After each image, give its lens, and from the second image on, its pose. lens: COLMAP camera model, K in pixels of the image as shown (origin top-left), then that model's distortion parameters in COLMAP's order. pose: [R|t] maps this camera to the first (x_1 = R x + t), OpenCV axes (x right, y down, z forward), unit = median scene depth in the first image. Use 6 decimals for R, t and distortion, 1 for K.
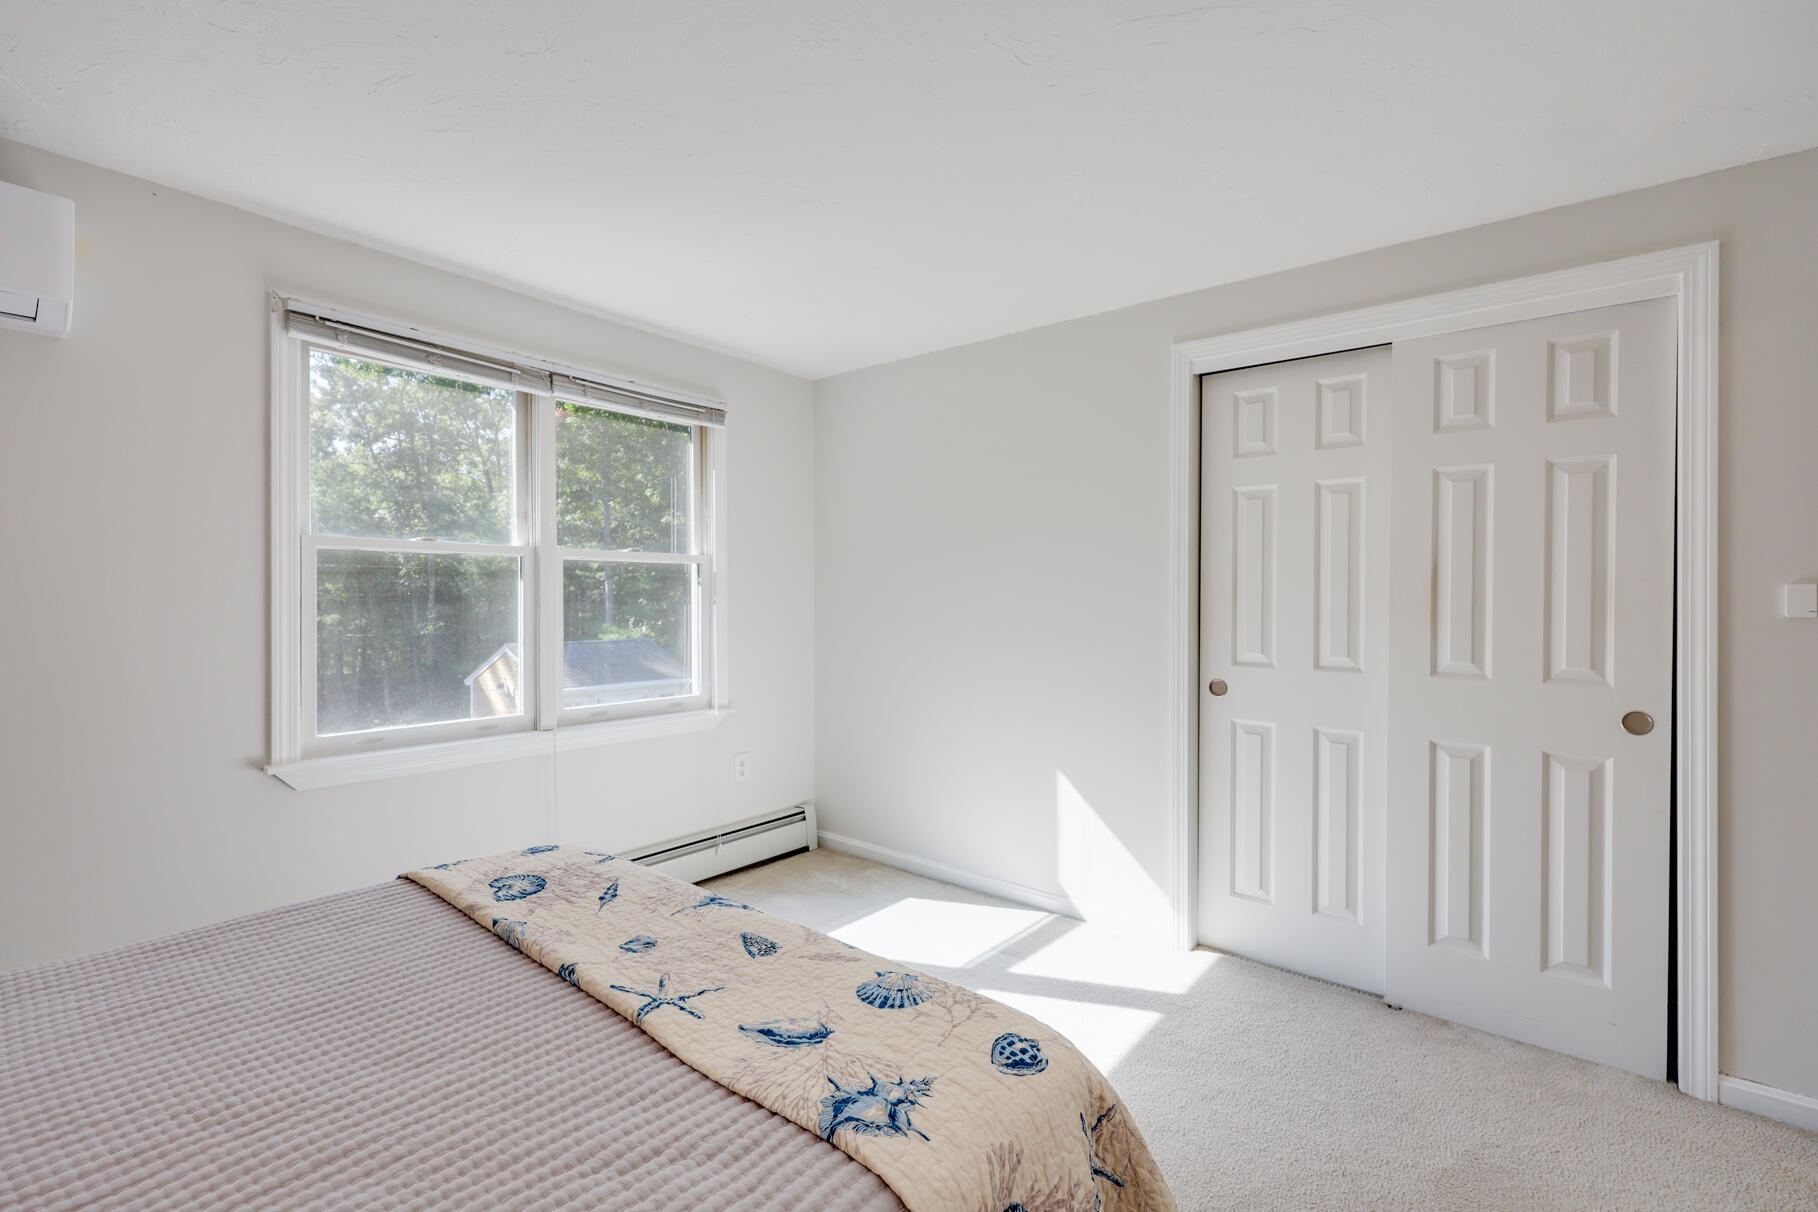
lens RADIAL K [[788.7, 0, 918.5], [0, 788.7, 604.3], [0, 0, 1]] dist [0.002557, -0.000129]
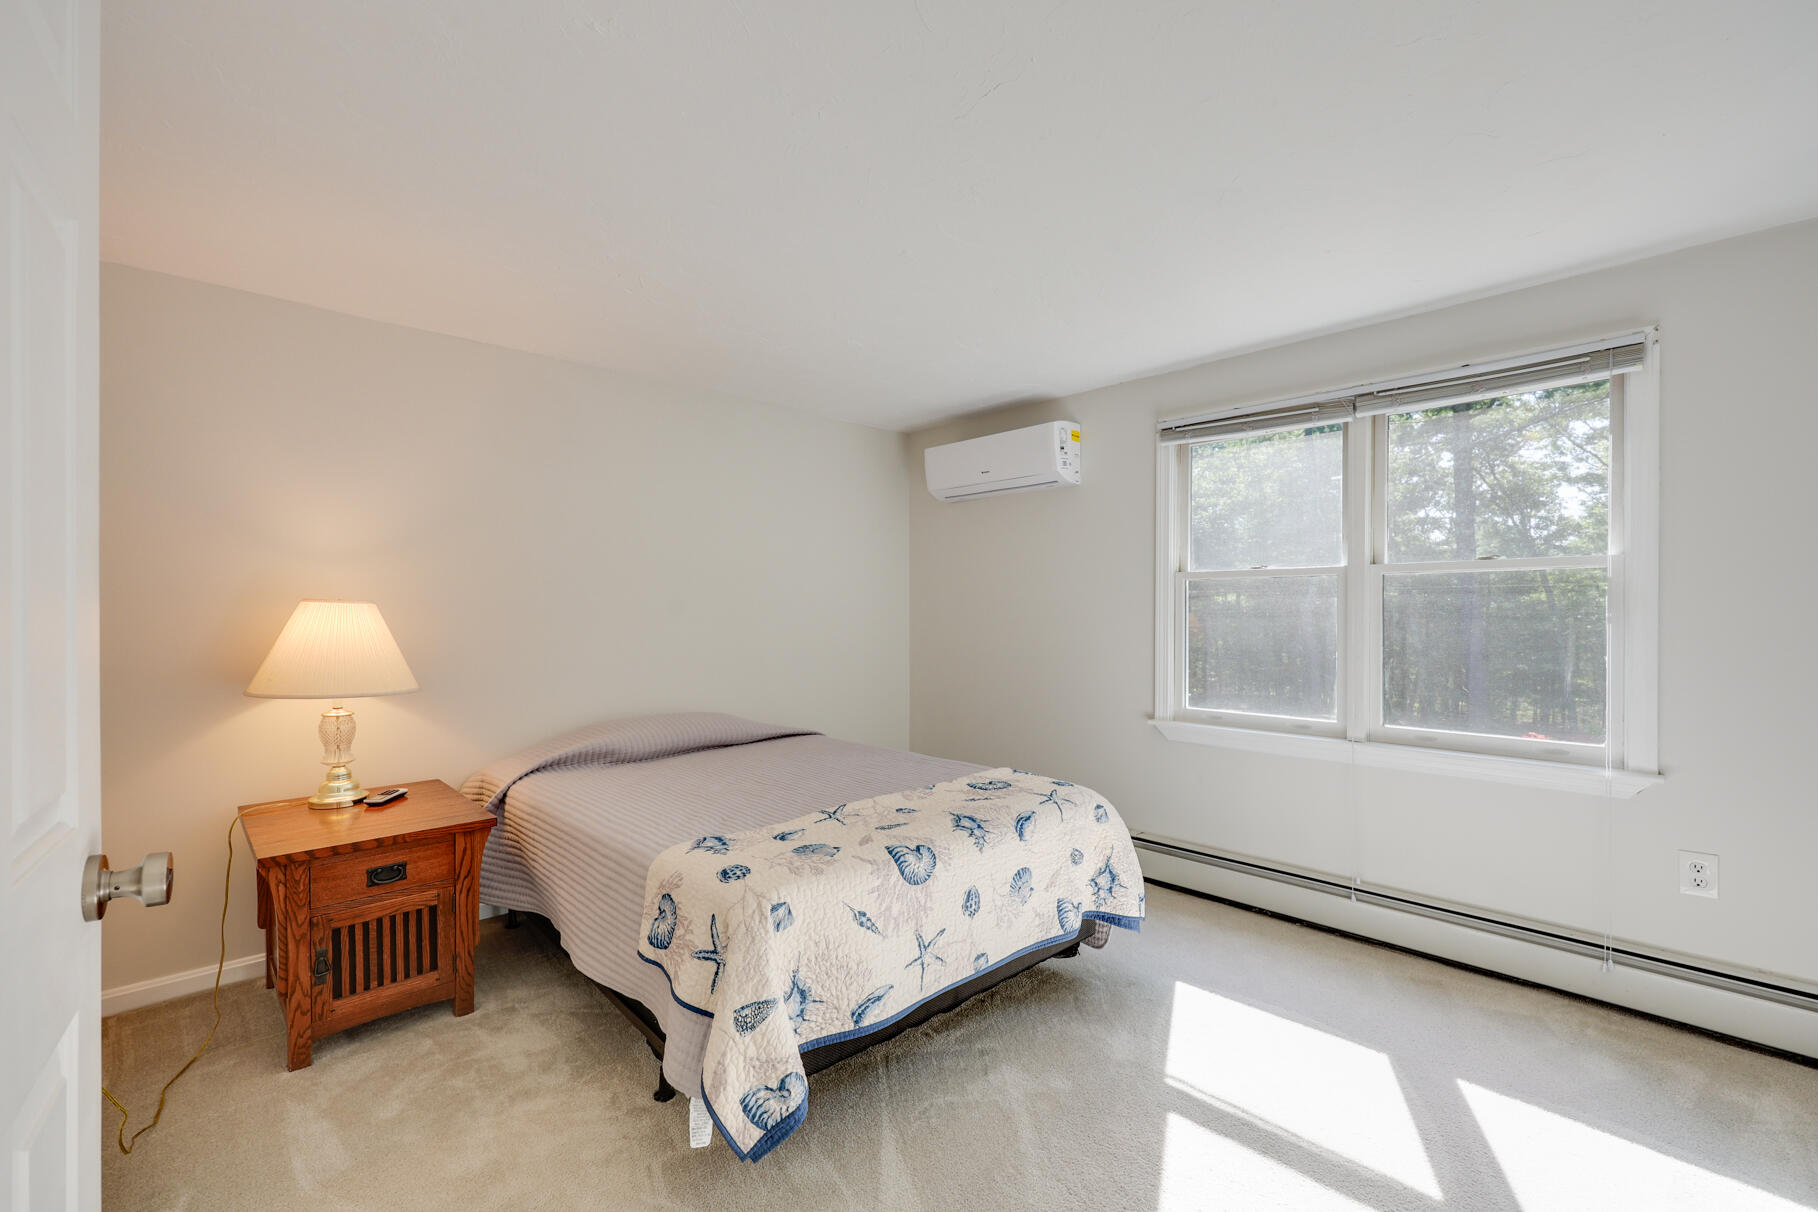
lens RADIAL K [[788.7, 0, 918.2], [0, 788.7, 610.7], [0, 0, 1]] dist [0.002557, -0.000129]
pose [[-0.123489, -0.002367, -0.992343, 0.798413], [-0.006815, 0.999976, -0.001537, -0.008815], [0.992323, 0.006573, -0.123502, 0.708334]]
